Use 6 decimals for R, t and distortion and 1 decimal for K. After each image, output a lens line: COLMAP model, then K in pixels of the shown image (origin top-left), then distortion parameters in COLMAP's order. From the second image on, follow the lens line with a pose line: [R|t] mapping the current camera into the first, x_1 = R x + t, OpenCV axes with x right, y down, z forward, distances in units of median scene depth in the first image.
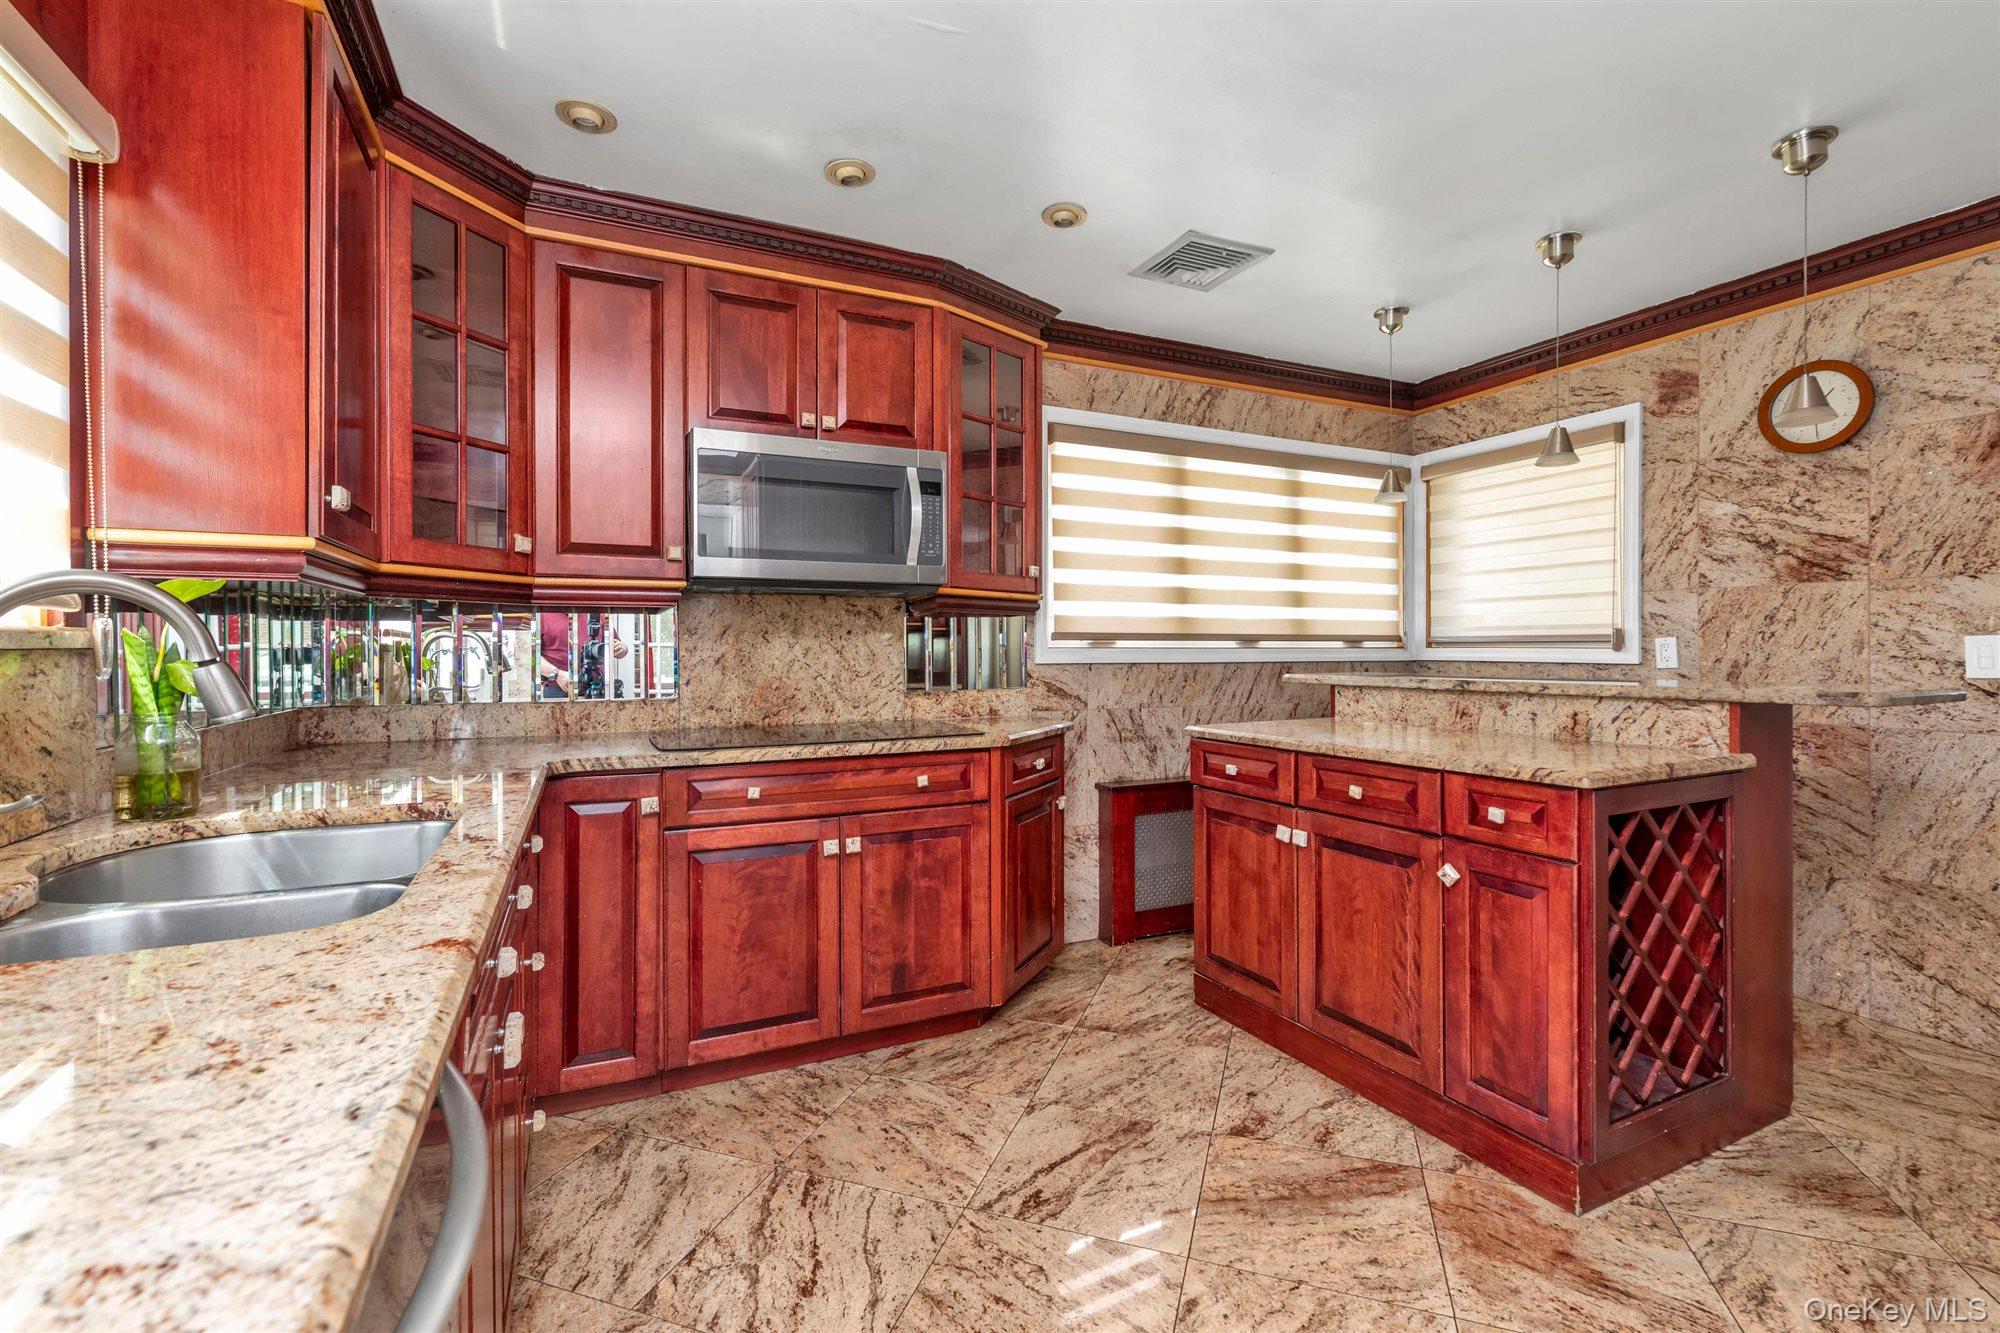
lens RADIAL K [[866.7, 0, 992.7], [0, 866.7, 645.4], [0, 0, 1]] dist [0.004109, -0.000077]
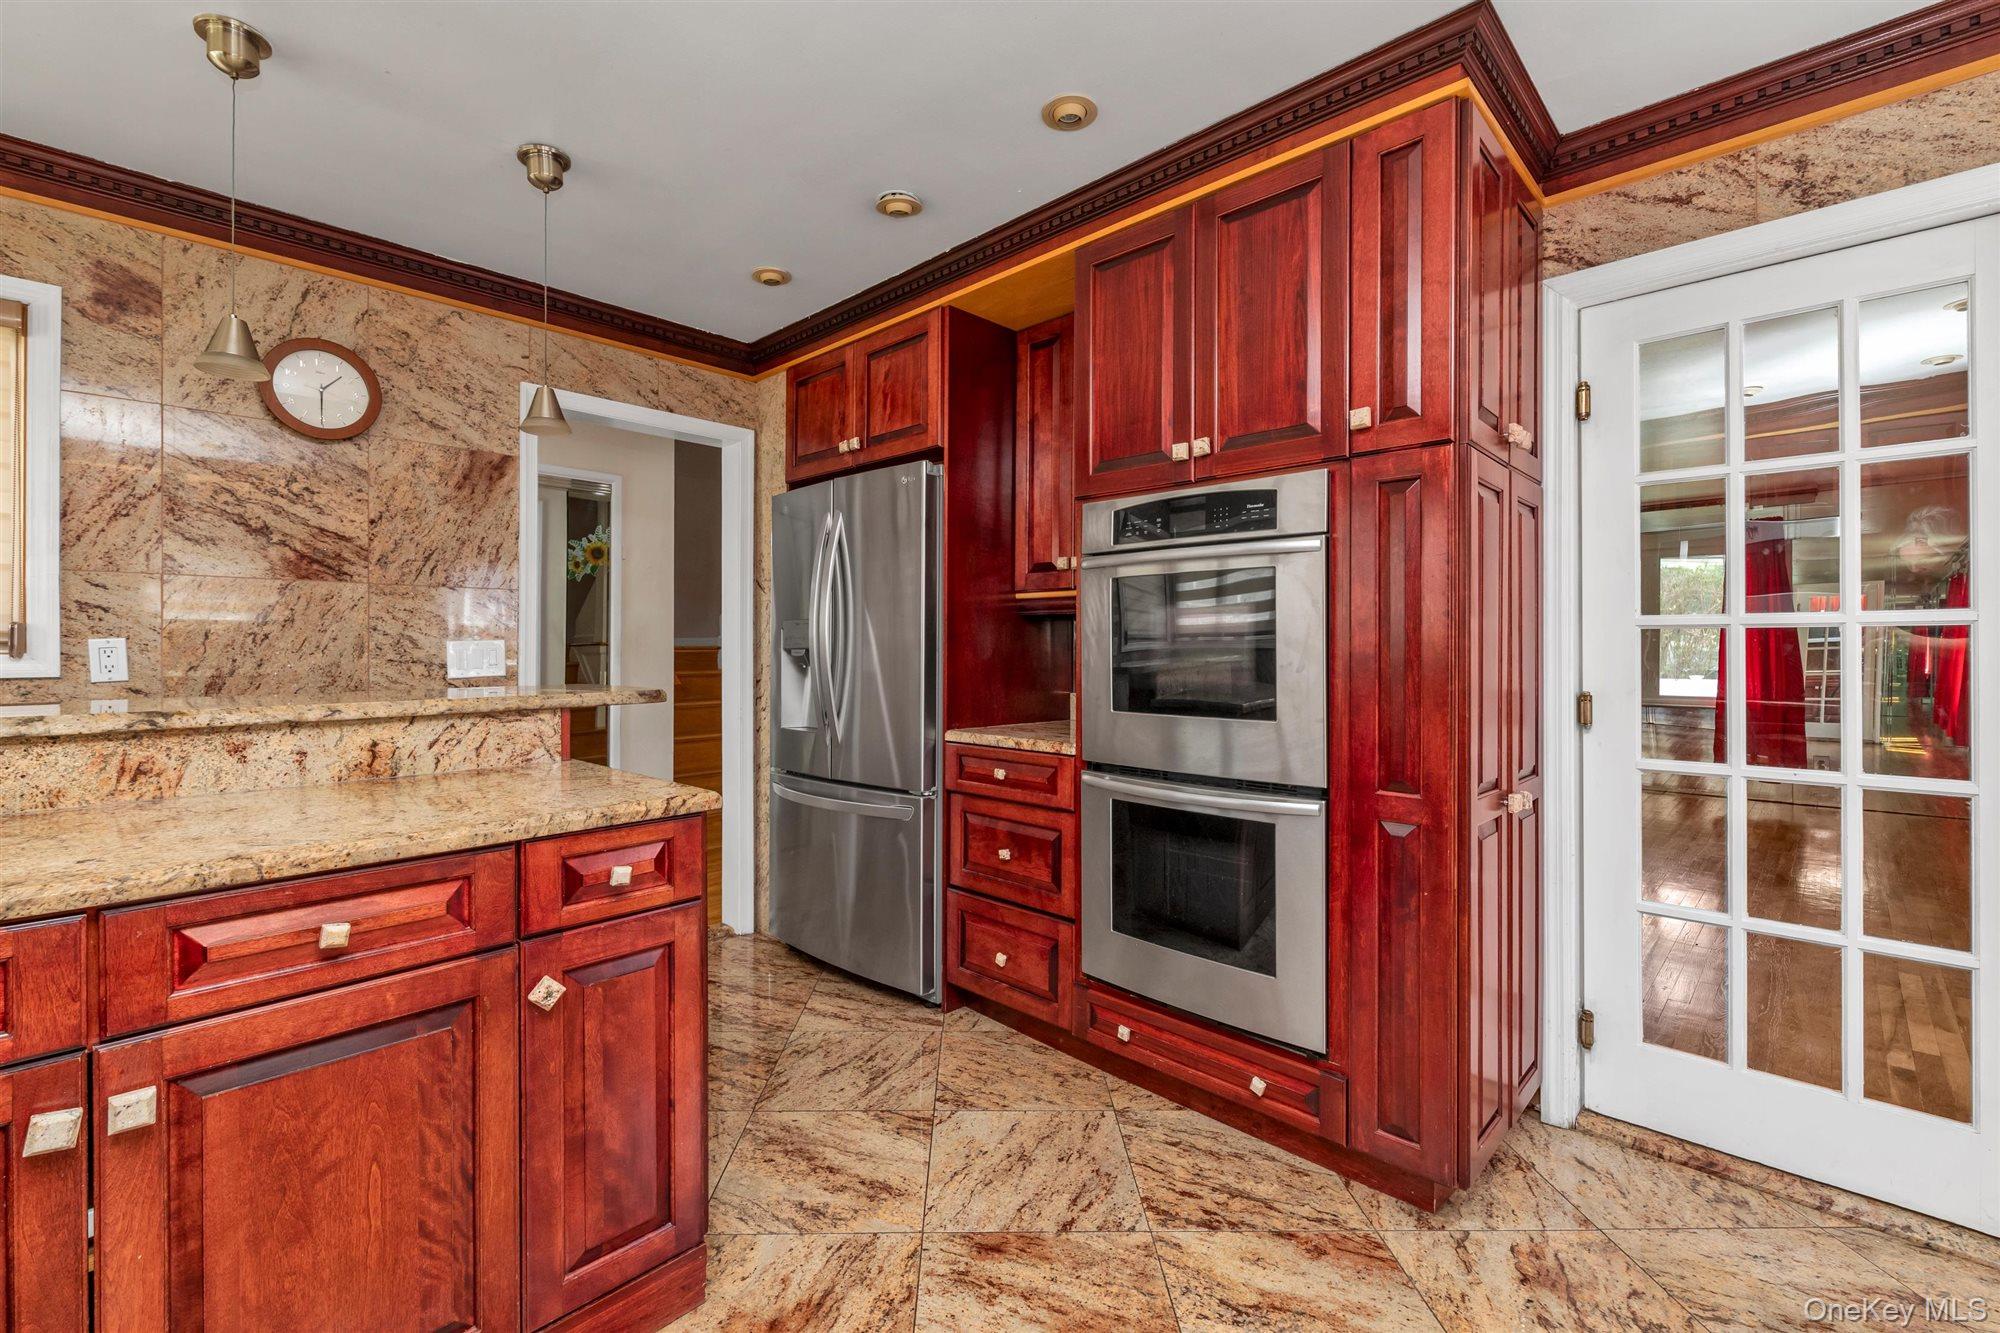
lens RADIAL K [[866.7, 0, 992.7], [0, 866.7, 645.4], [0, 0, 1]] dist [0.004109, -0.000077]
pose [[-0.348803, 0.004458, 0.937186, -0.164587], [0.000024, 0.999989, -0.004748, 0.000171], [-0.937196, -0.001634, -0.348799, 0.675631]]
